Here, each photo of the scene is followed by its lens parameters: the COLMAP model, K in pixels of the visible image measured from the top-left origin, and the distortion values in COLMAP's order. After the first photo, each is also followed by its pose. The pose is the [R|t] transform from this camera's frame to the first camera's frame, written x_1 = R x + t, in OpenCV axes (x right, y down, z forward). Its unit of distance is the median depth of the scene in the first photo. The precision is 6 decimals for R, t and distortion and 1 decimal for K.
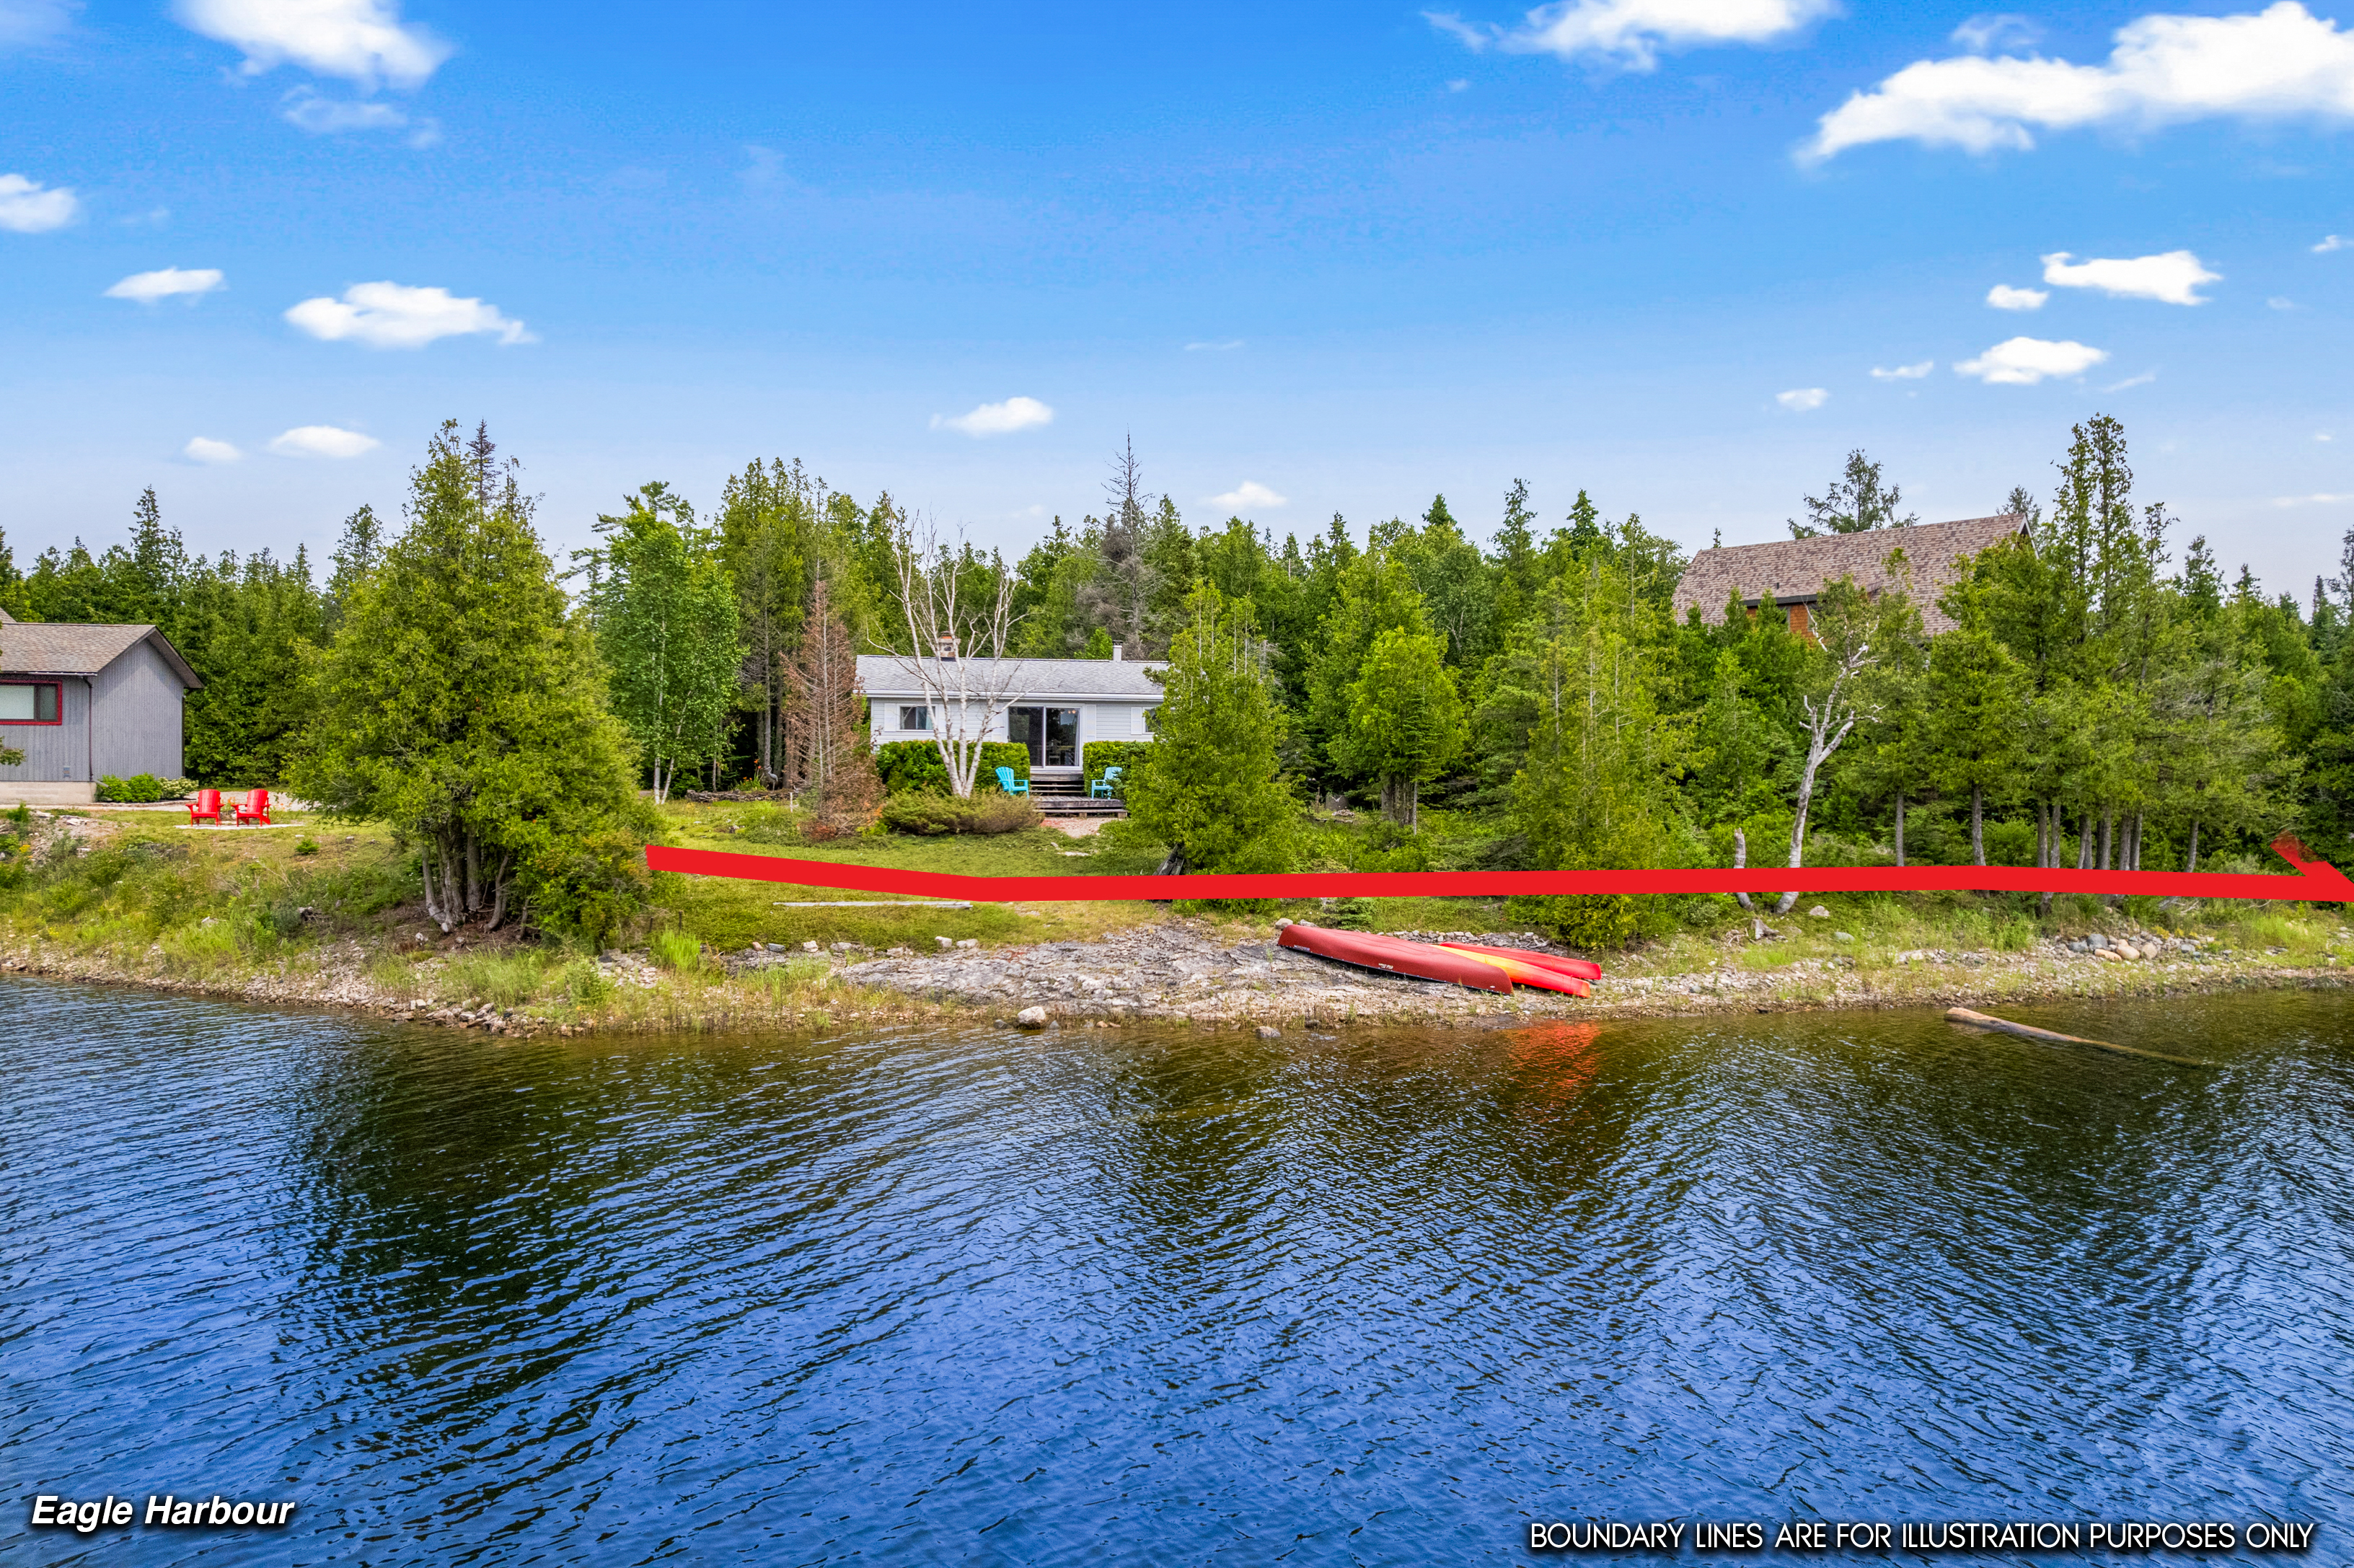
lens RADIAL K [[1517.7, 0, 1187.7], [0, 1517.7, 773.5], [0, 0, 1]] dist [-0.073547, 0.068669]
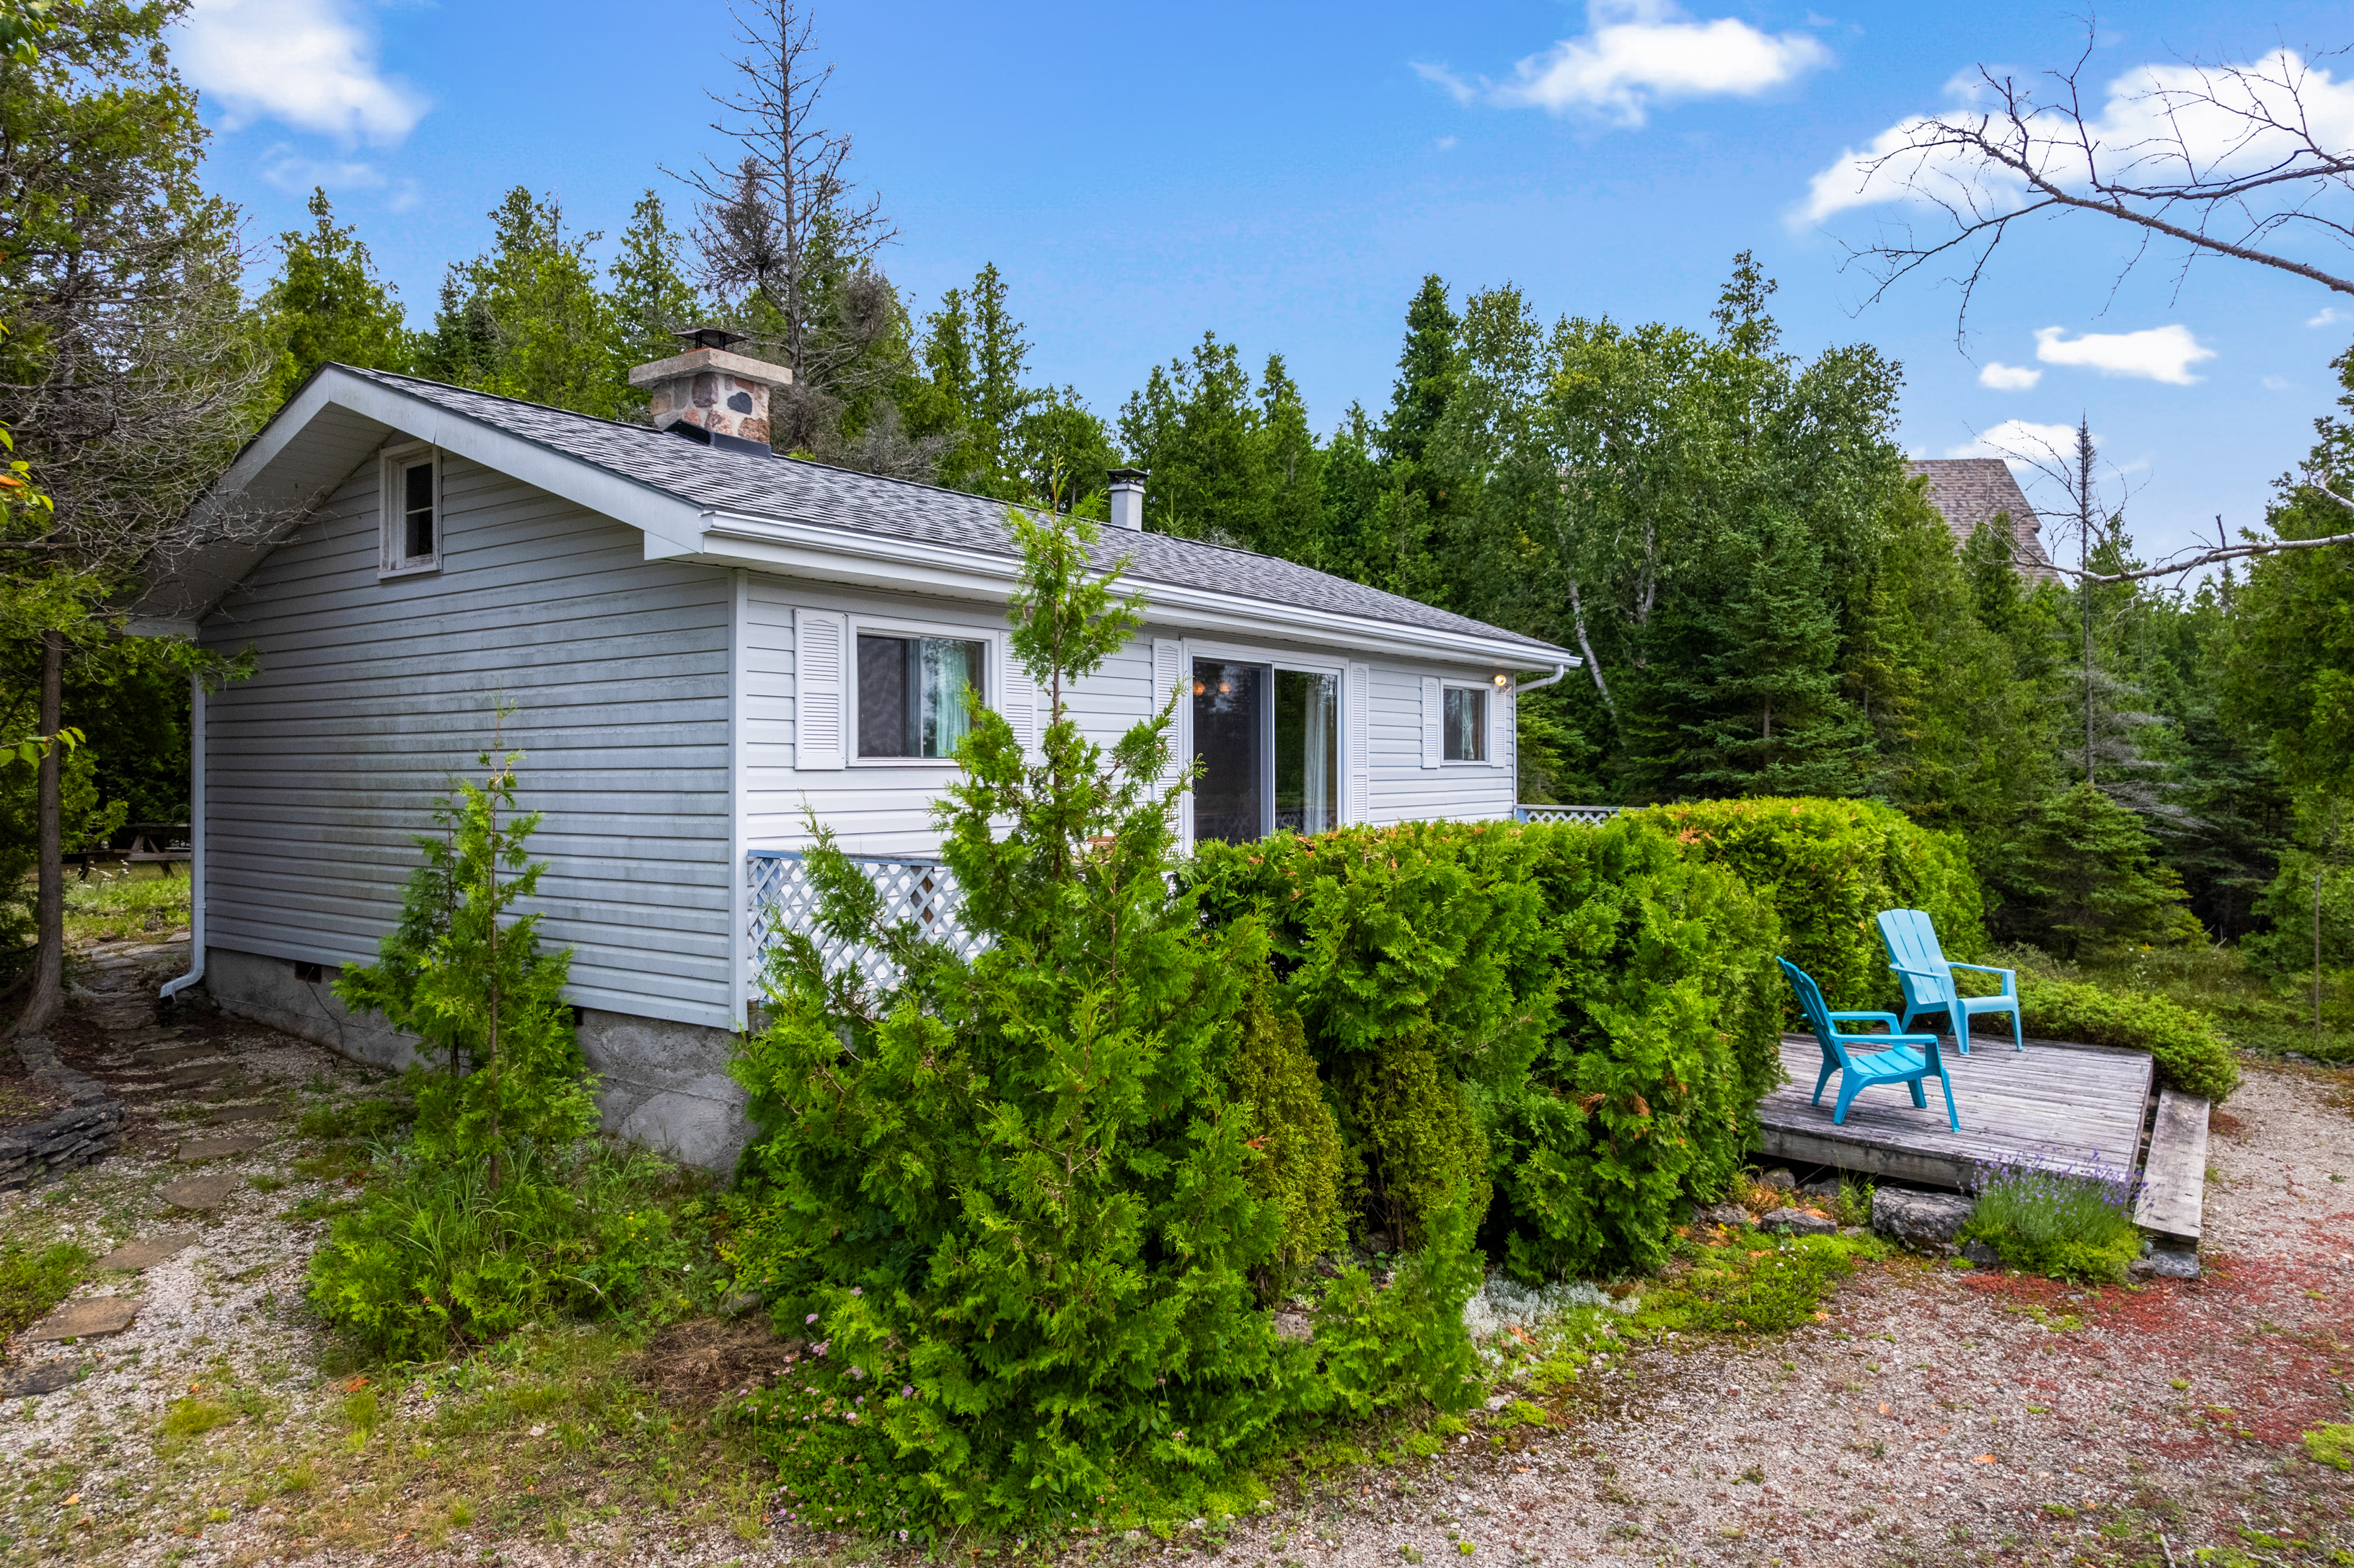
lens RADIAL K [[1517.7, 0, 1187.7], [0, 1517.7, 773.5], [0, 0, 1]] dist [-0.073547, 0.068669]
pose [[0.715143, -0.009590, 0.698912, -0.371509], [0.005783, 0.999953, 0.007804, -0.036170], [-0.698954, -0.001540, 0.715165, 1.072390]]
